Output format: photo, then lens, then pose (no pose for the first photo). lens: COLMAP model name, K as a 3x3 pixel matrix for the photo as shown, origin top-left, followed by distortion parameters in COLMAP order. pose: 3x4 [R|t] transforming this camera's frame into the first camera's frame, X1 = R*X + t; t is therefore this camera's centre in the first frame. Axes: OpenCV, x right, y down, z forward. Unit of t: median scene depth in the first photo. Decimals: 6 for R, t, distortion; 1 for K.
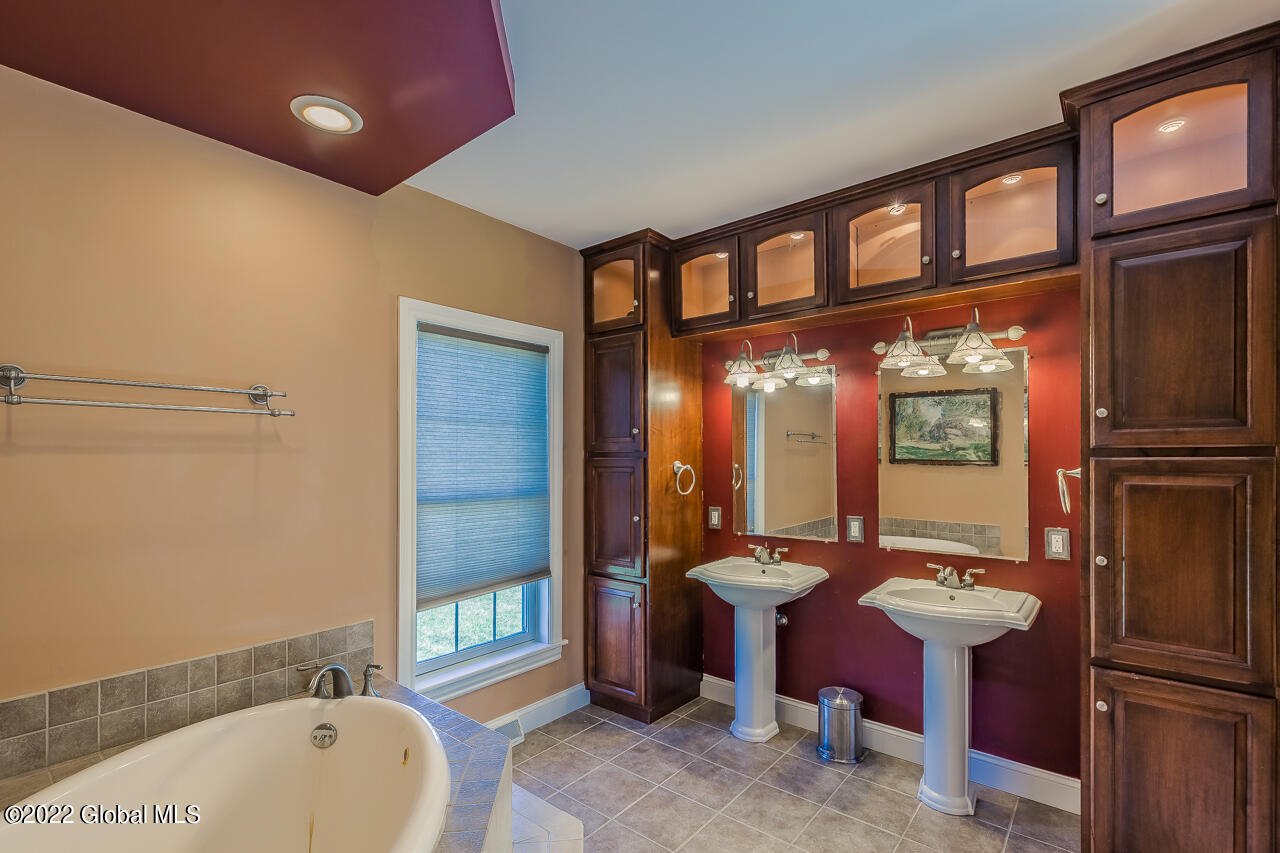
lens RADIAL K [[574.2, 0, 630.1], [0, 574.2, 458.2], [0, 0, 1]] dist [0.004674, -0.001080]
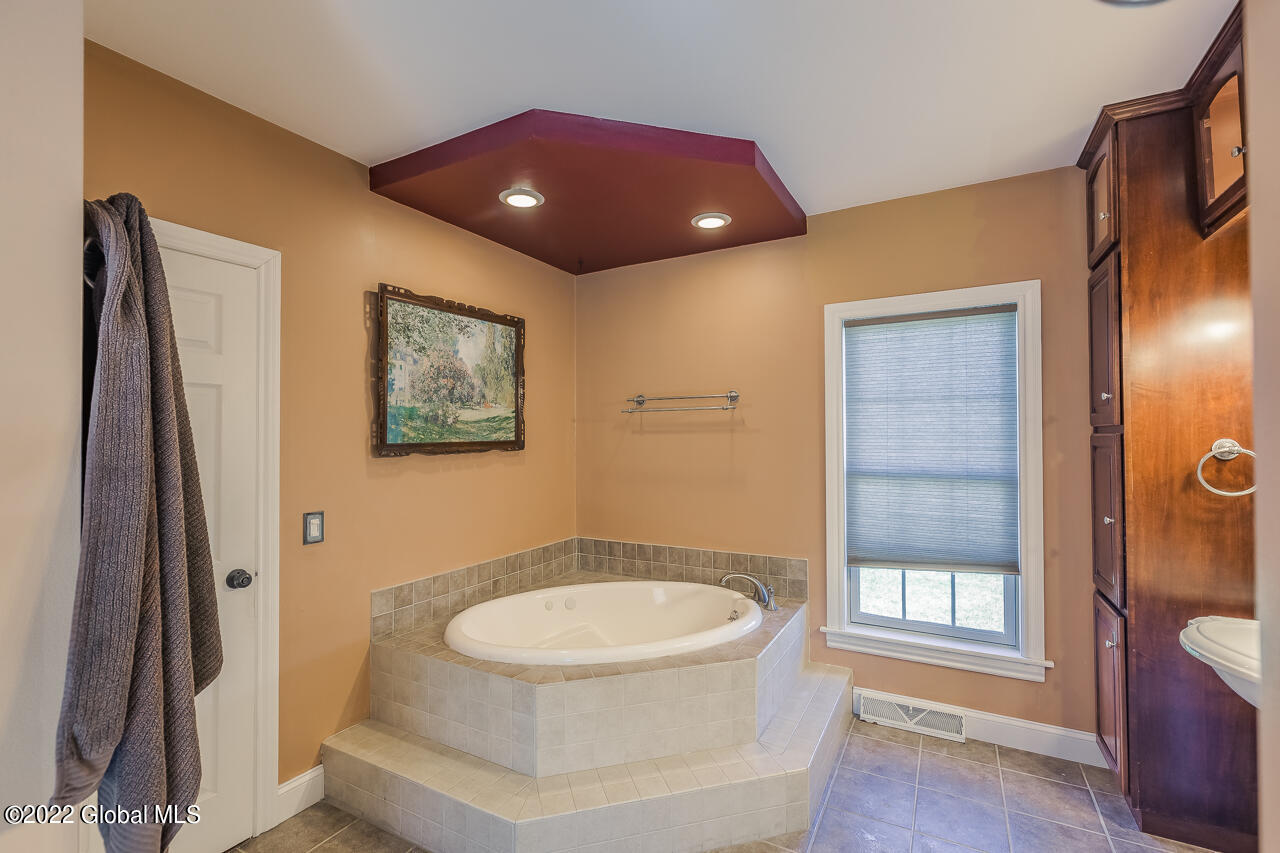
lens RADIAL K [[574.2, 0, 637.7], [0, 574.2, 430.7], [0, 0, 1]] dist [0.004674, -0.001080]
pose [[0.183877, -0.009377, -0.982905, 0.661535], [0.003066, 0.999955, -0.008966, -0.000490], [0.982944, -0.001365, 0.183898, 0.335276]]
